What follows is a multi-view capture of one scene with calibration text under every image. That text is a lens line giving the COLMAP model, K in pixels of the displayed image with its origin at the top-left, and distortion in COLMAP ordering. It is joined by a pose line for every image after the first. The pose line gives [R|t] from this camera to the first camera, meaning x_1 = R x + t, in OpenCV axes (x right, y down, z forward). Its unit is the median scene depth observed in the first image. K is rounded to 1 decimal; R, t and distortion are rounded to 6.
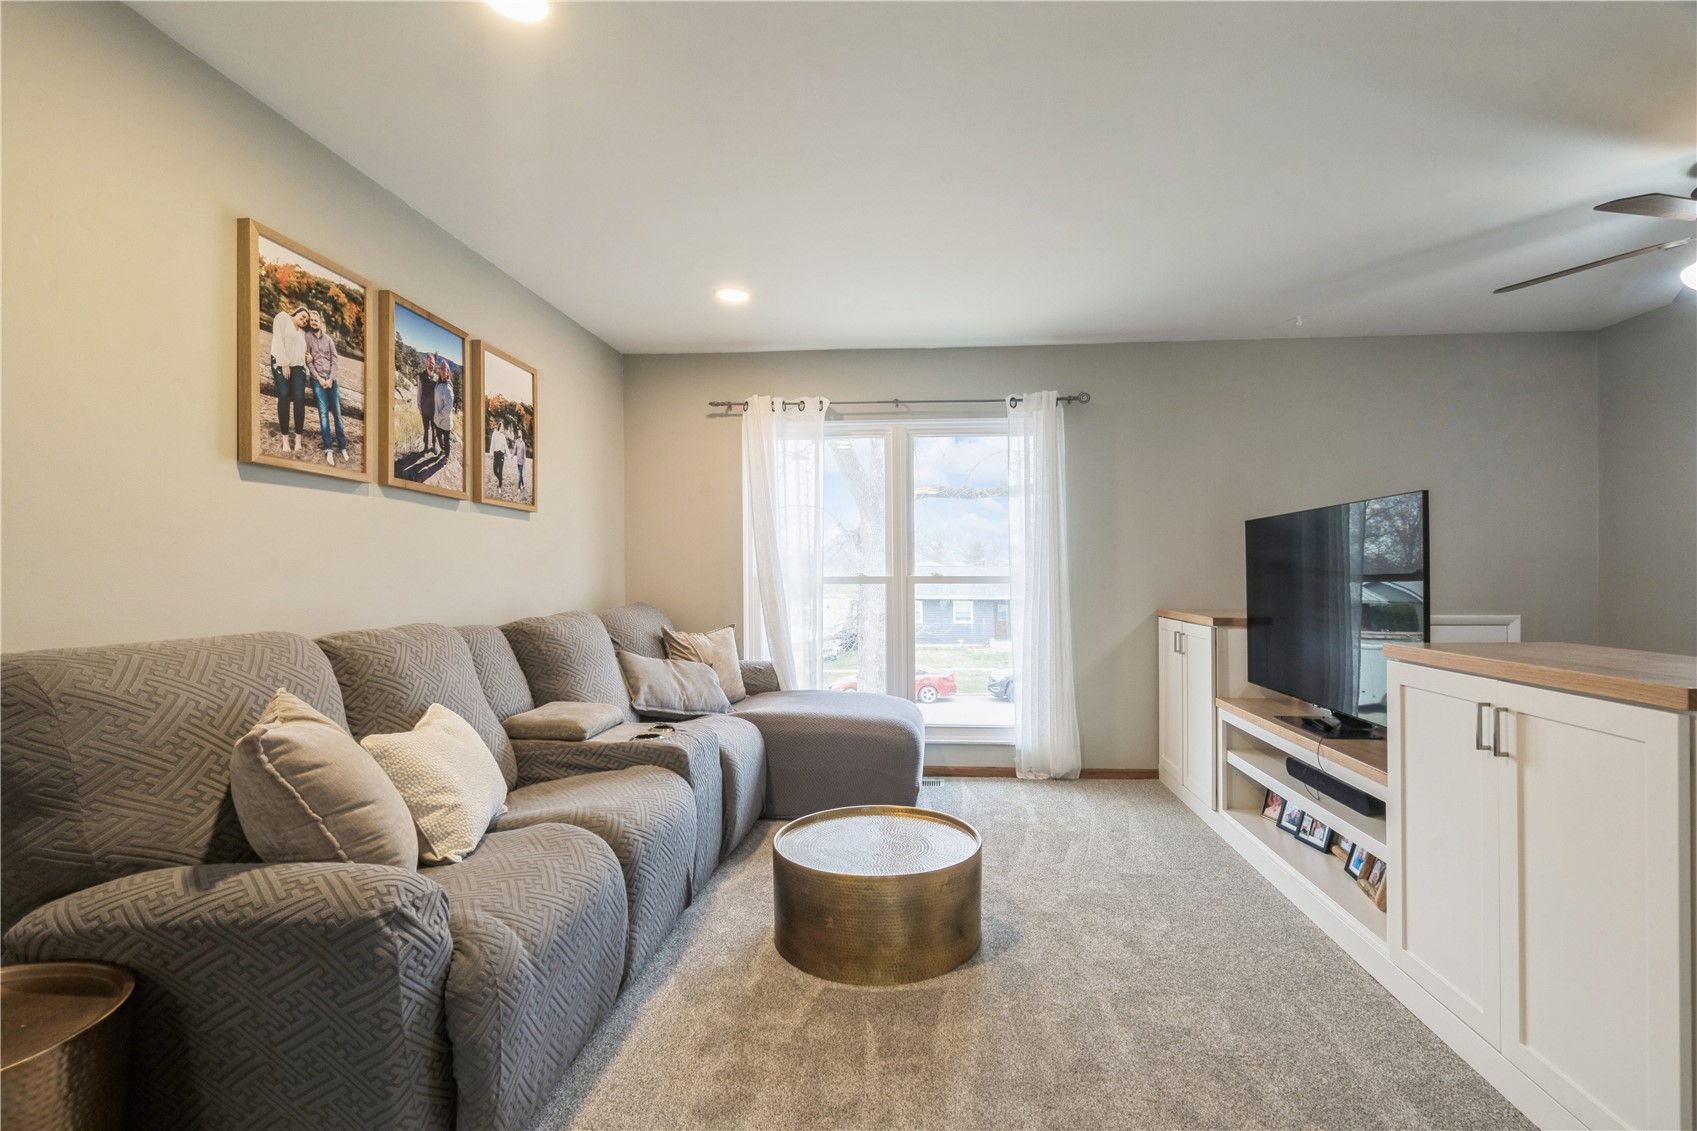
lens RADIAL K [[772.7, 0, 883.2], [0, 772.7, 579.6], [0, 0, 1]] dist [-0.005607, 0.001004]
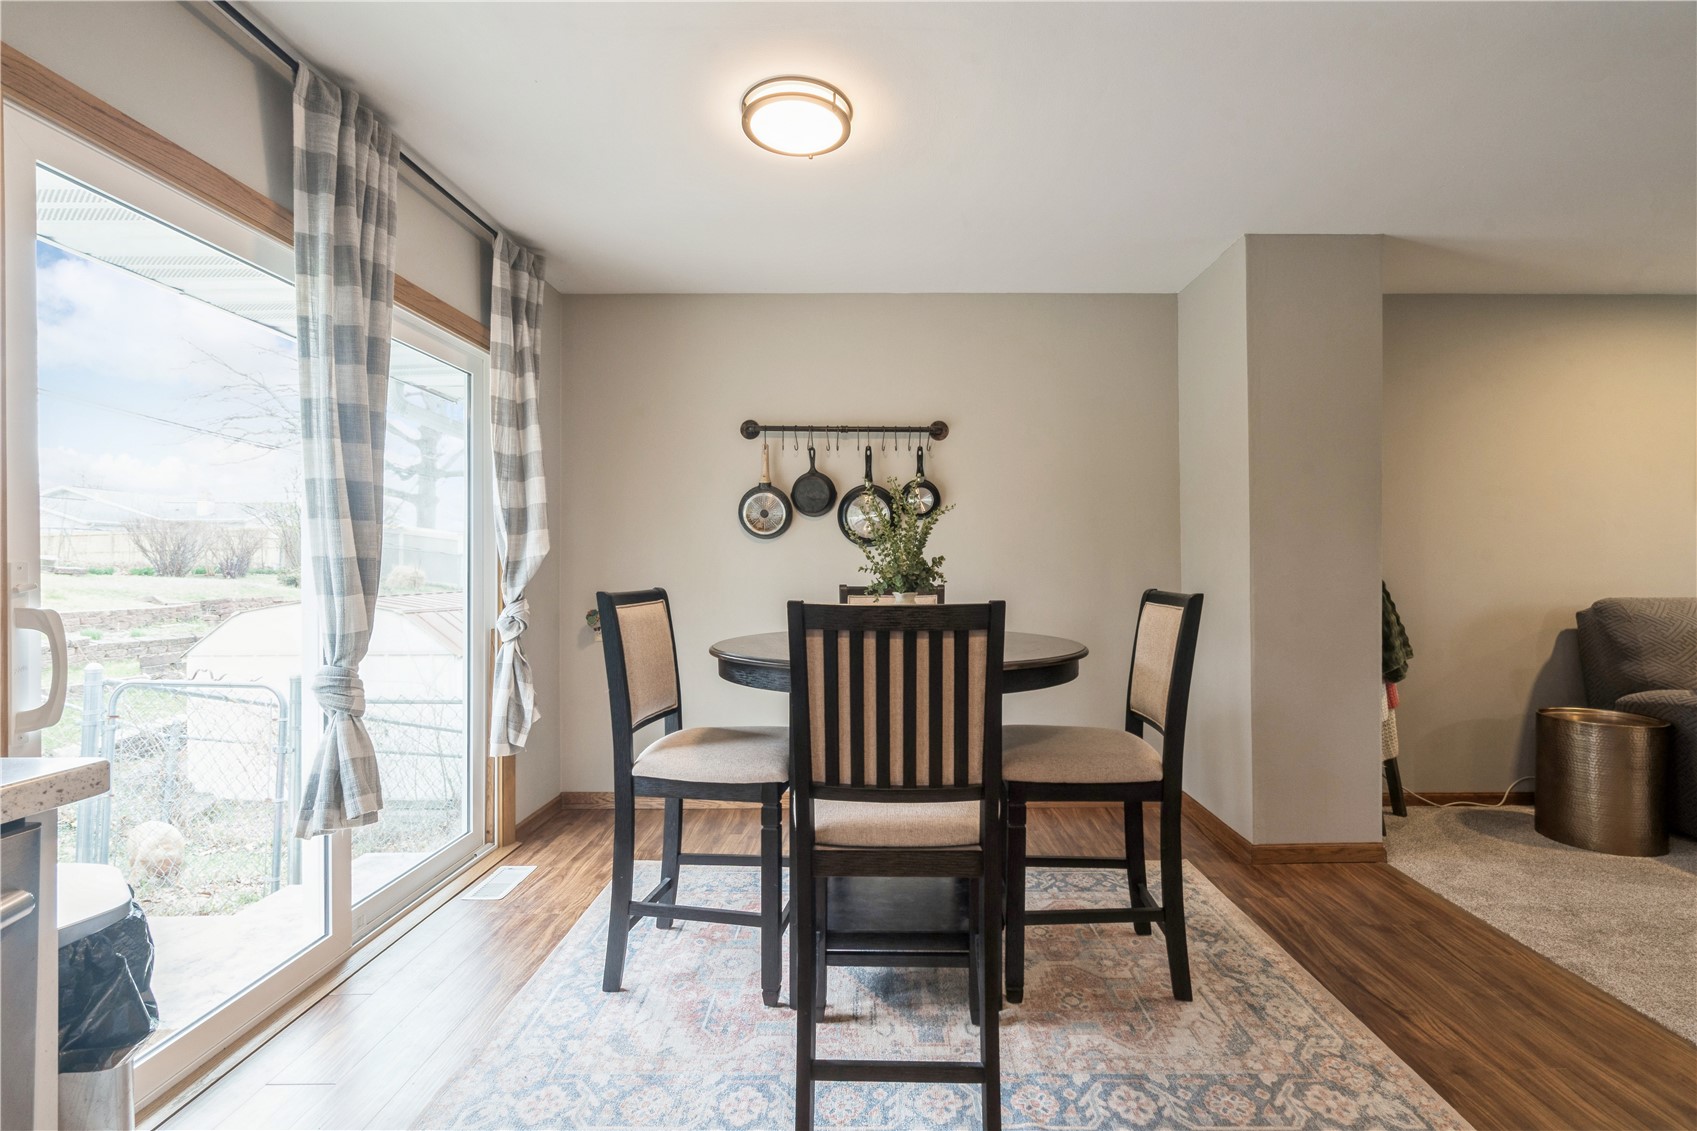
lens RADIAL K [[772.7, 0, 893.2], [0, 772.7, 564.3], [0, 0, 1]] dist [-0.005607, 0.001004]
pose [[0.075220, 0.001356, -0.997166, 0.703432], [-0.003190, 0.999994, 0.001120, -0.004518], [0.997162, 0.003096, 0.075224, -0.902577]]
